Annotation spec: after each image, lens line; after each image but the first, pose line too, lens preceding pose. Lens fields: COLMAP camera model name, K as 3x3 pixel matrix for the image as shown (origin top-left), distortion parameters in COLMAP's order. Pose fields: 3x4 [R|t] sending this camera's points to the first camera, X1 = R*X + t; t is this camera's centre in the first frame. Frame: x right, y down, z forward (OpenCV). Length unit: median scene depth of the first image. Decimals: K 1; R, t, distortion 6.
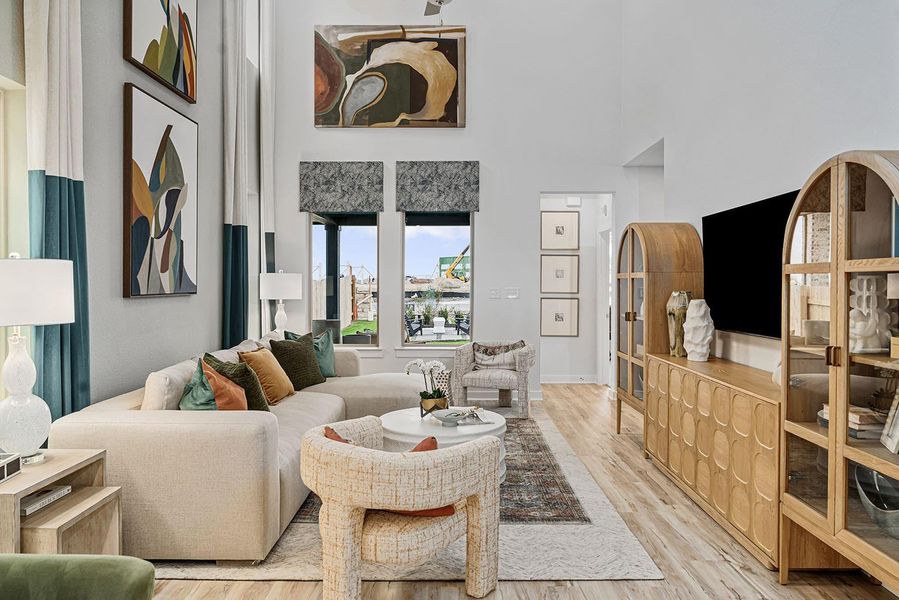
lens RADIAL K [[619.8, 0, 449.8], [0, 619.8, 290.3], [0, 0, 1]] dist [-0.003160, 0.003070]
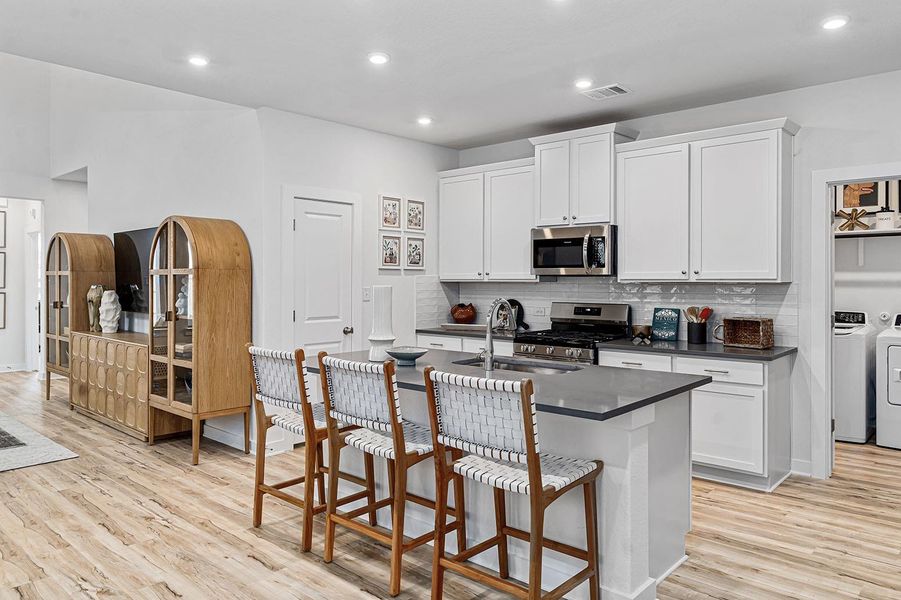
lens RADIAL K [[629.2, 0, 456.4], [0, 629.2, 284.0], [0, 0, 1]] dist [-0.005574, 0.000890]
pose [[0.666713, -0.003163, 0.745308, -0.101748], [0.004855, 0.999988, -0.000099, 0.002326], [-0.745299, 0.003684, 0.666721, -0.385518]]
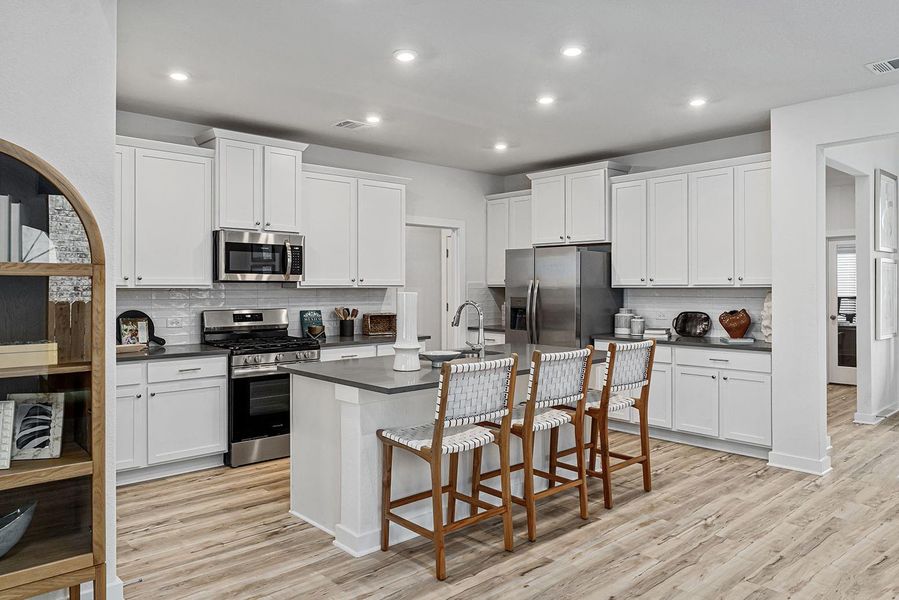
lens RADIAL K [[619.8, 0, 449.8], [0, 619.8, 290.3], [0, 0, 1]] dist [-0.003160, 0.003070]
pose [[-0.678774, -0.005516, 0.734327, -0.146741], [0.006022, 0.999896, 0.013077, -0.005896], [-0.734323, 0.013299, -0.678670, 0.392955]]
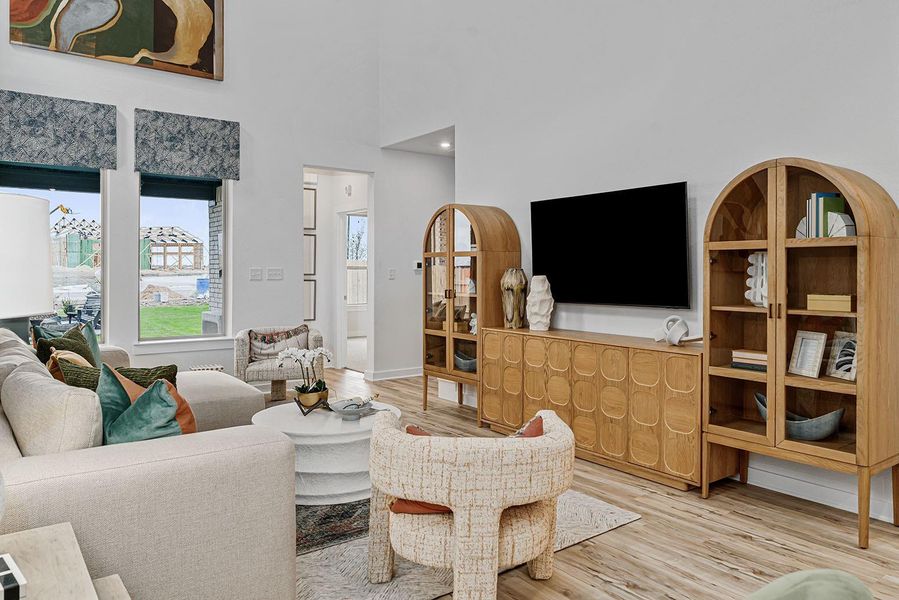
lens RADIAL K [[631.2, 0, 448.0], [0, 631.2, 273.8], [0, 0, 1]] dist [-0.005114, 0.004080]
pose [[0.798916, -0.003135, 0.601435, -0.272122], [0.006294, 0.999975, -0.003148, 0.009529], [-0.601410, 0.006300, 0.798916, 0.124868]]
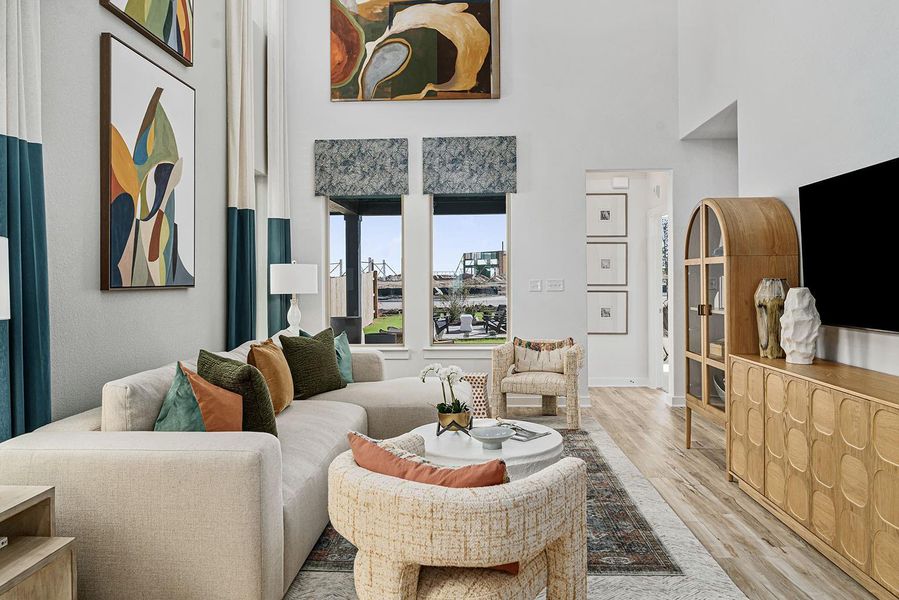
lens RADIAL K [[635.2, 0, 450.1], [0, 635.2, 281.4], [0, 0, 1]] dist [-0.002815, 0.002243]
pose [[0.999301, -0.008392, -0.036423, -0.016570], [0.008058, 0.999924, -0.009305, 0.007086], [0.036498, 0.009005, 0.999293, 0.100205]]
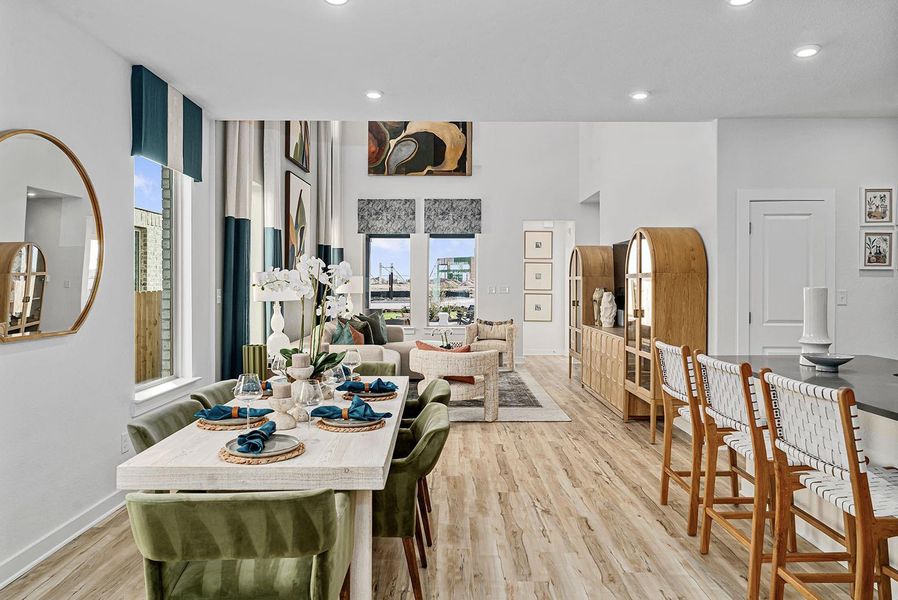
lens RADIAL K [[619.1, 0, 449.3], [0, 619.1, 290.3], [0, 0, 1]] dist [-0.003160, 0.003070]
pose [[0.999983, 0.001762, 0.005557, -0.037985], [-0.001760, 0.999998, -0.000387, 0.007222], [-0.005557, 0.000377, 0.999984, -0.489378]]
